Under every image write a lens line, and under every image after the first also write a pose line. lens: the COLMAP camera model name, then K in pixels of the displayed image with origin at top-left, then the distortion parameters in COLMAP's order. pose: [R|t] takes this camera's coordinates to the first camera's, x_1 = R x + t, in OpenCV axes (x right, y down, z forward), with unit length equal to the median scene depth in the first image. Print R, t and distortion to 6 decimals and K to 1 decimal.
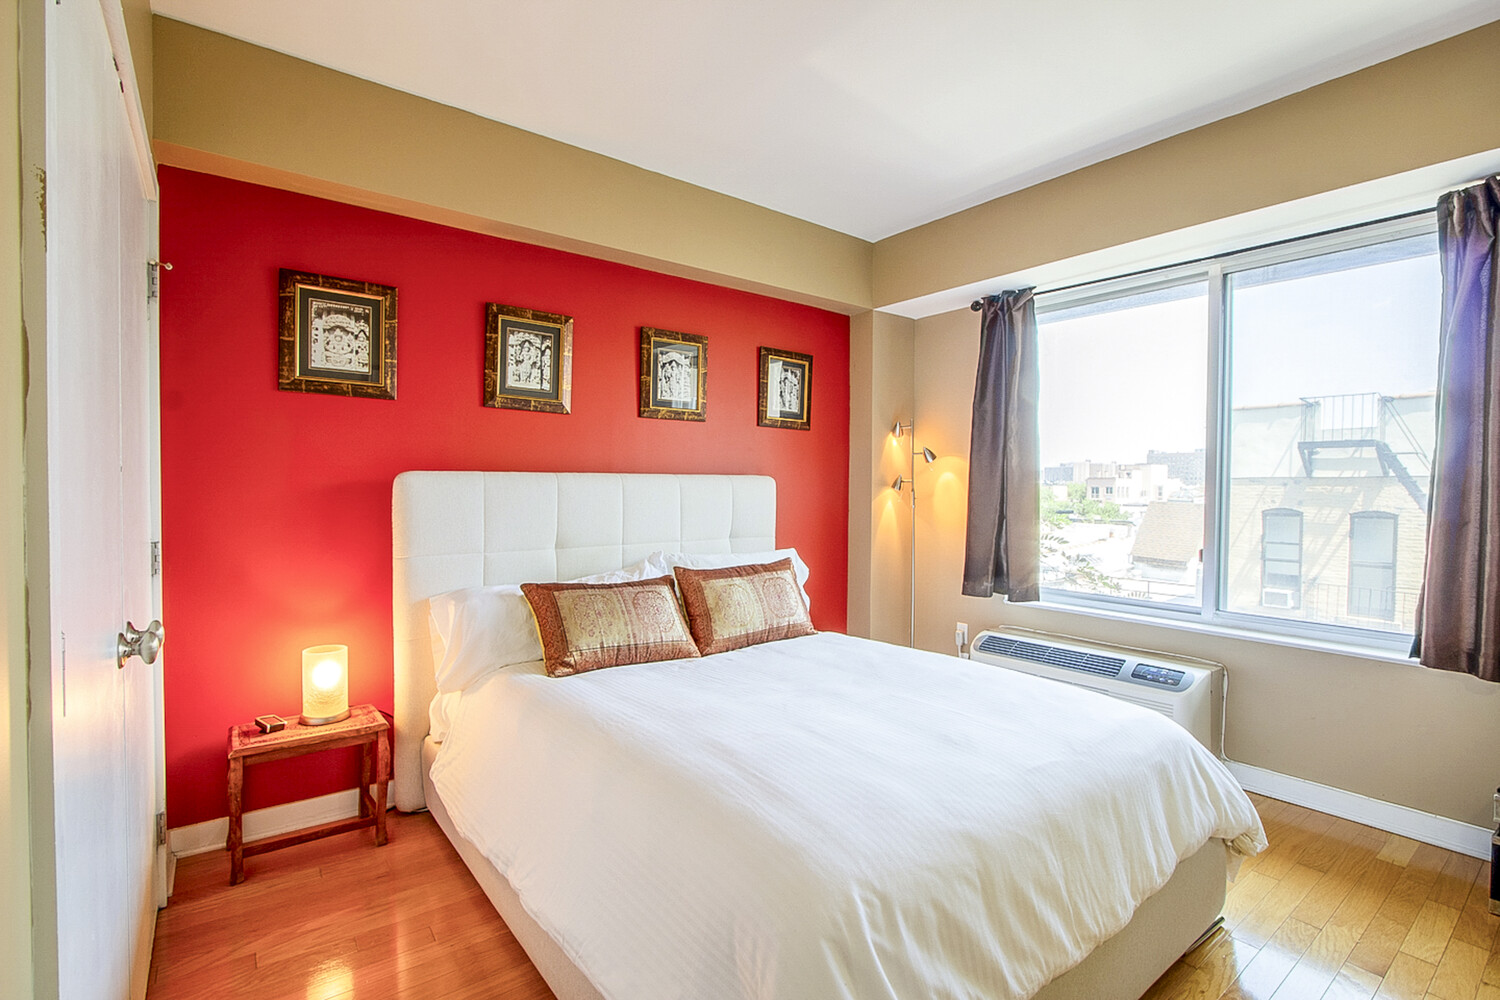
lens RADIAL K [[730.5, 0, 750.0], [0, 730.5, 500.0], [0, 0, 1]] dist [-0.002387, 0.000088]
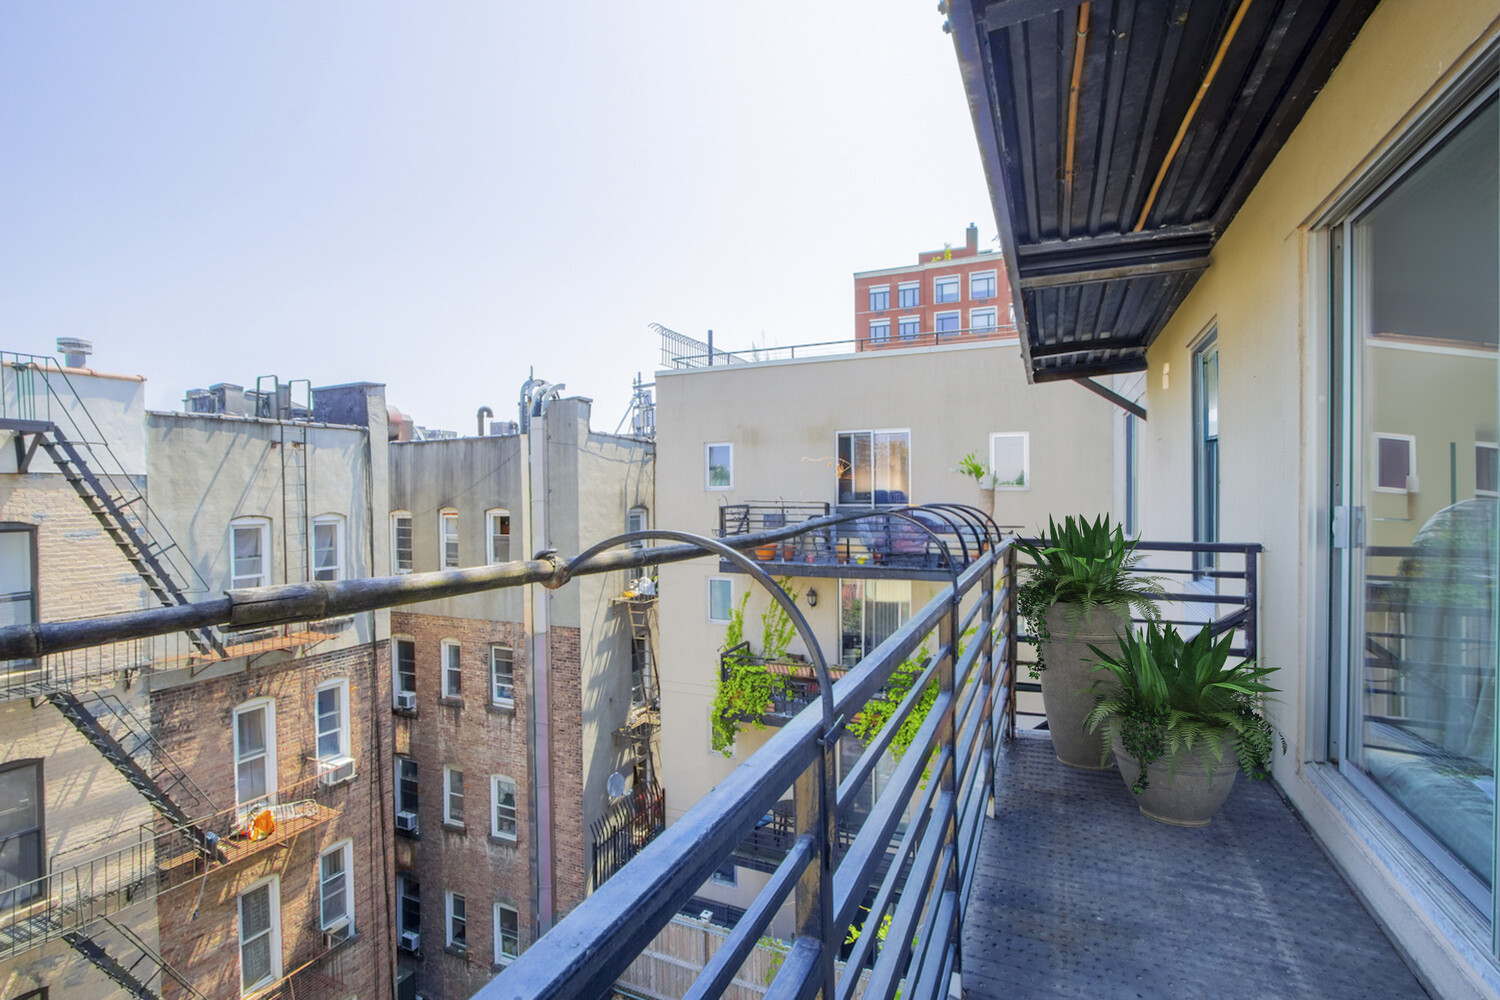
lens RADIAL K [[690.7, 0, 746.3], [0, 690.7, 500.7], [0, 0, 1]] dist [-0.011984, 0.000490]
pose [[-0.463693, -0.019170, 0.885789, -0.058315], [0.019752, 0.999294, 0.031966, -0.011371], [-0.885776, 0.032318, -0.462987, 0.608631]]
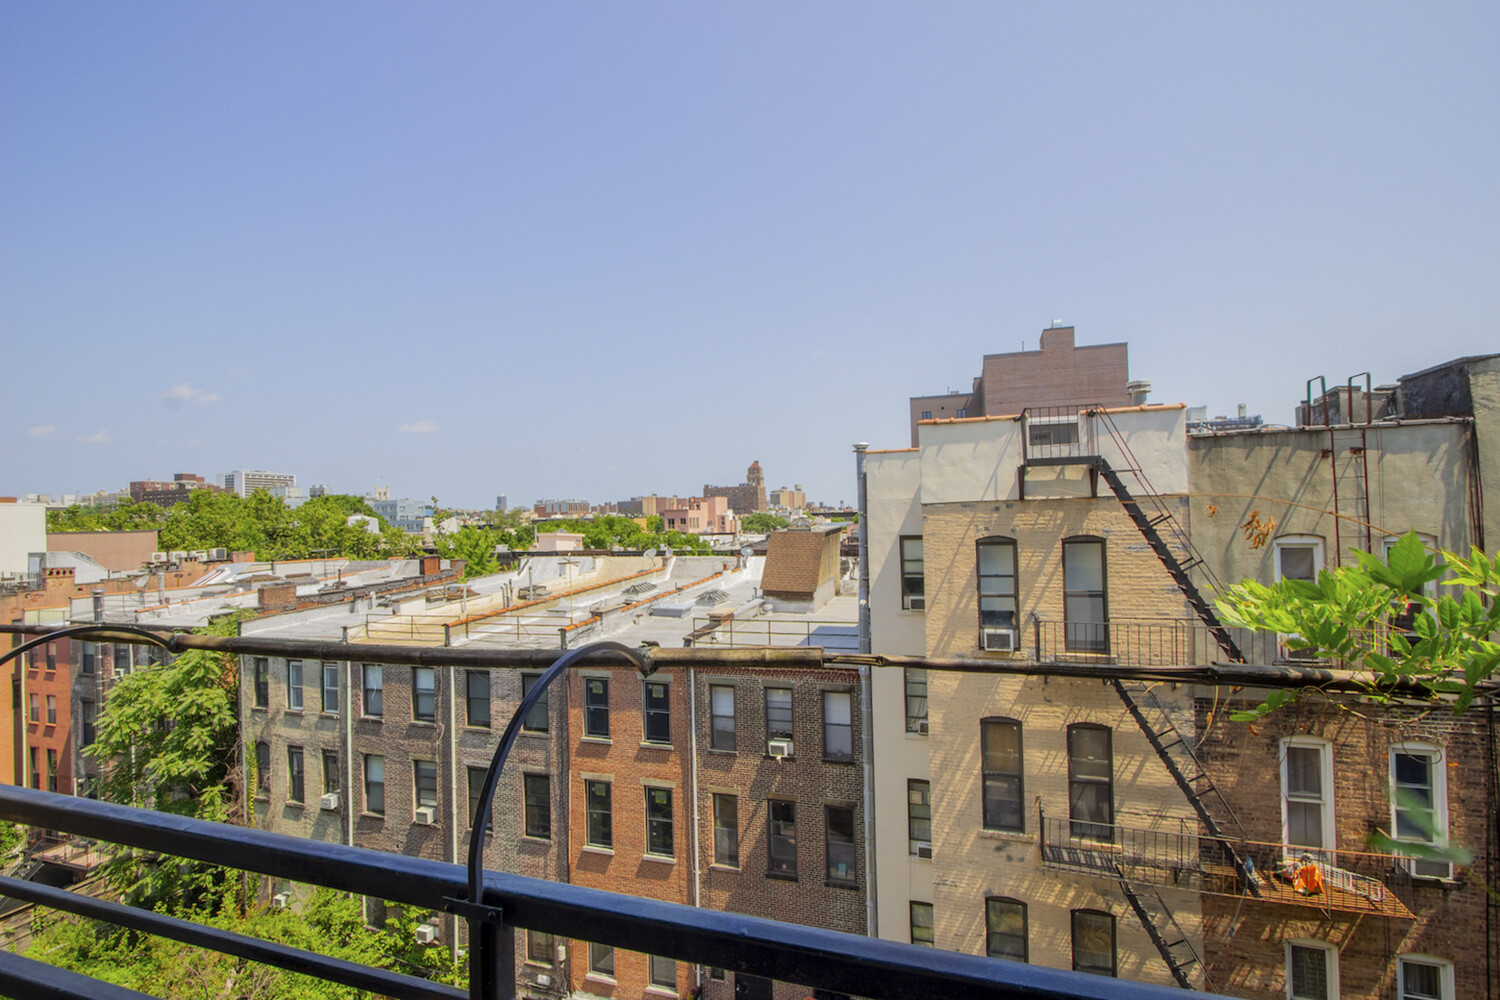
lens RADIAL K [[690.7, 0, 746.3], [0, 690.7, 500.7], [0, 0, 1]] dist [-0.011984, 0.000490]
pose [[0.834131, -0.015560, 0.551347, 0.021441], [0.042600, 0.998434, -0.036273, -0.013686], [-0.549919, 0.053744, 0.833487, 0.463739]]
